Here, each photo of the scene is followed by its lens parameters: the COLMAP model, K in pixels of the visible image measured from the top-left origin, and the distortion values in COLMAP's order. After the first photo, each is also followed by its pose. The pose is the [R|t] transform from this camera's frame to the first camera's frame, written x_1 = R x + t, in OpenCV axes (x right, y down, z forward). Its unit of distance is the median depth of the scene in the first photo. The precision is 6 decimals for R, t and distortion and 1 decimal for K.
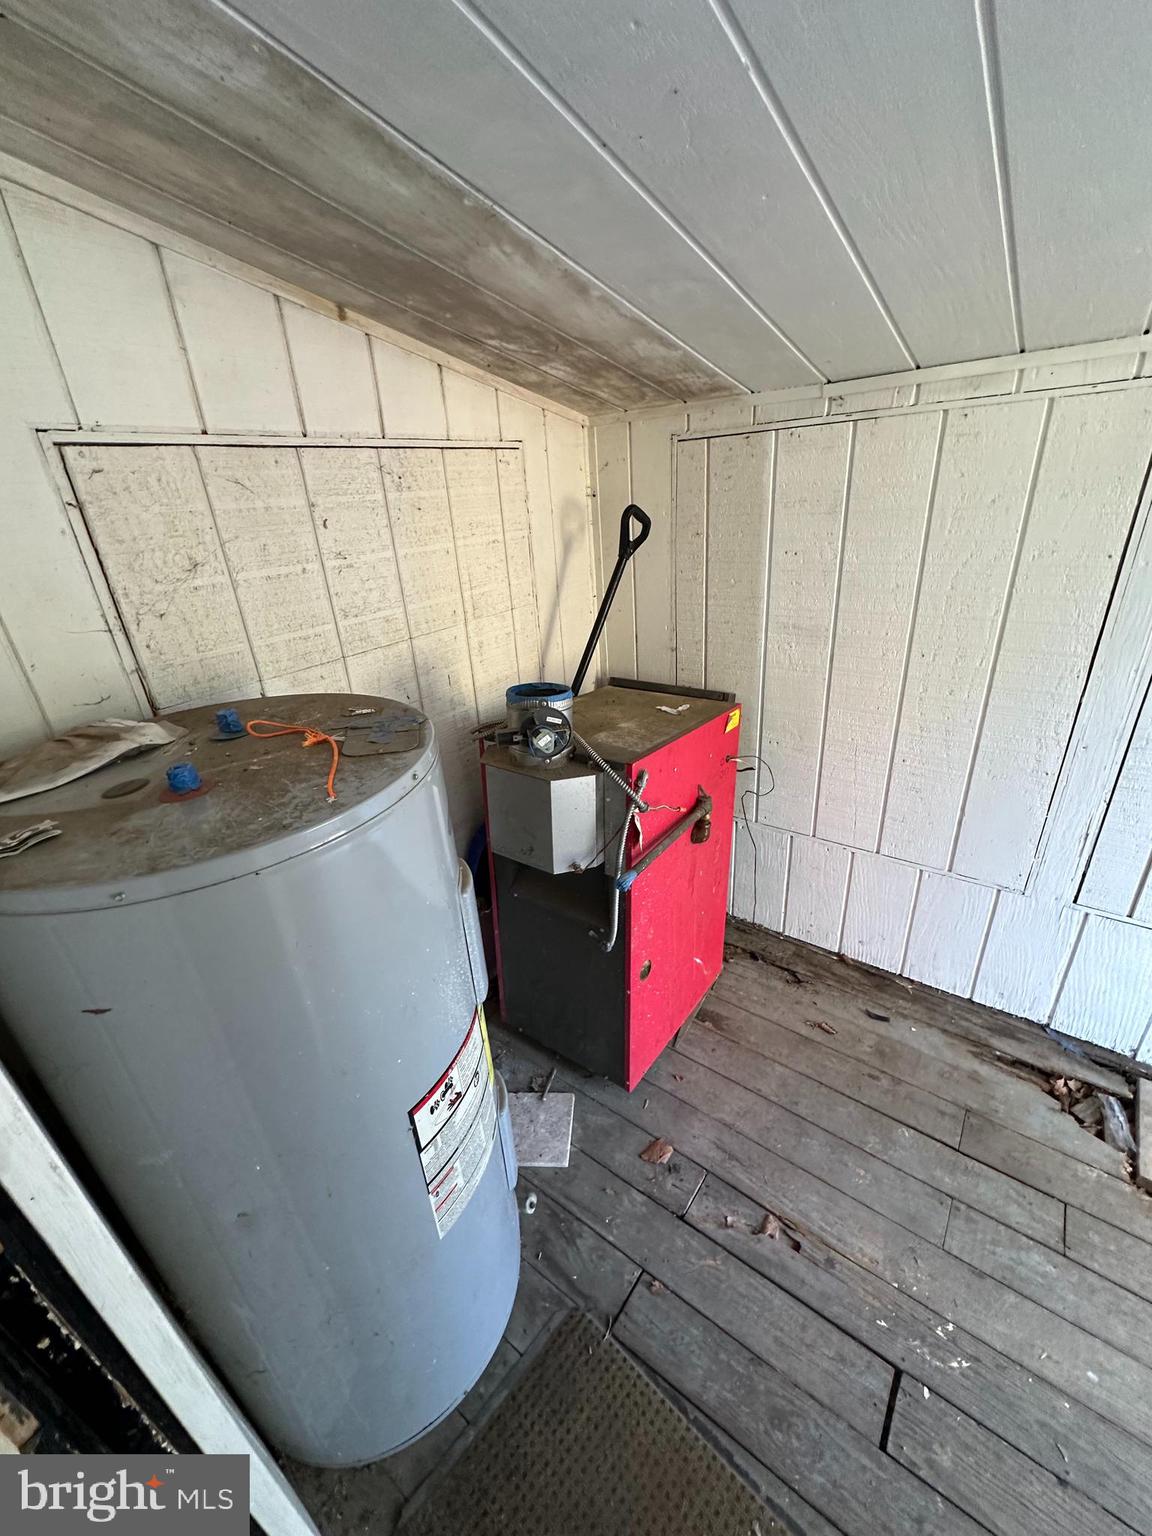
lens RADIAL K [[612.9, 0, 577.9], [0, 612.9, 768.4], [0, 0, 1]] dist [-0.003732, 0.000469]
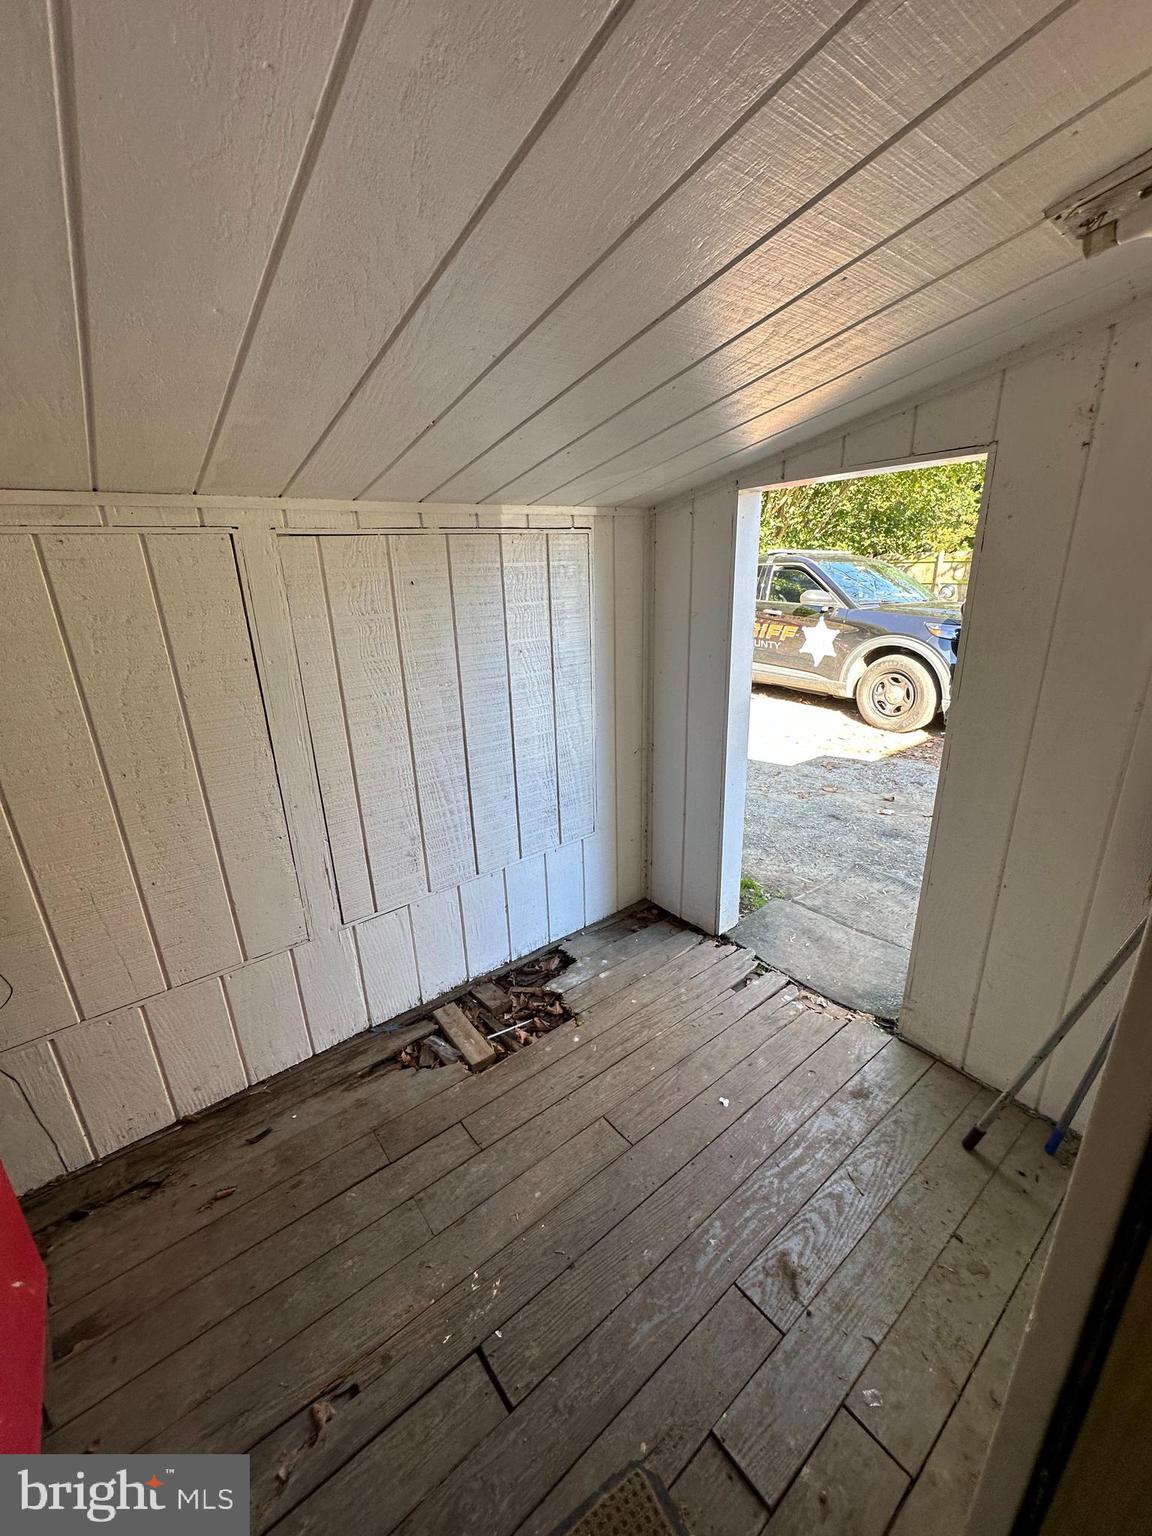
lens RADIAL K [[612.9, 0, 577.9], [0, 612.9, 768.4], [0, 0, 1]] dist [-0.003732, 0.000469]
pose [[0.255375, -0.245389, 0.935183, -0.141104], [0.420857, 0.899024, 0.120976, -0.011826], [-0.870438, 0.362684, 0.332862, 0.063128]]
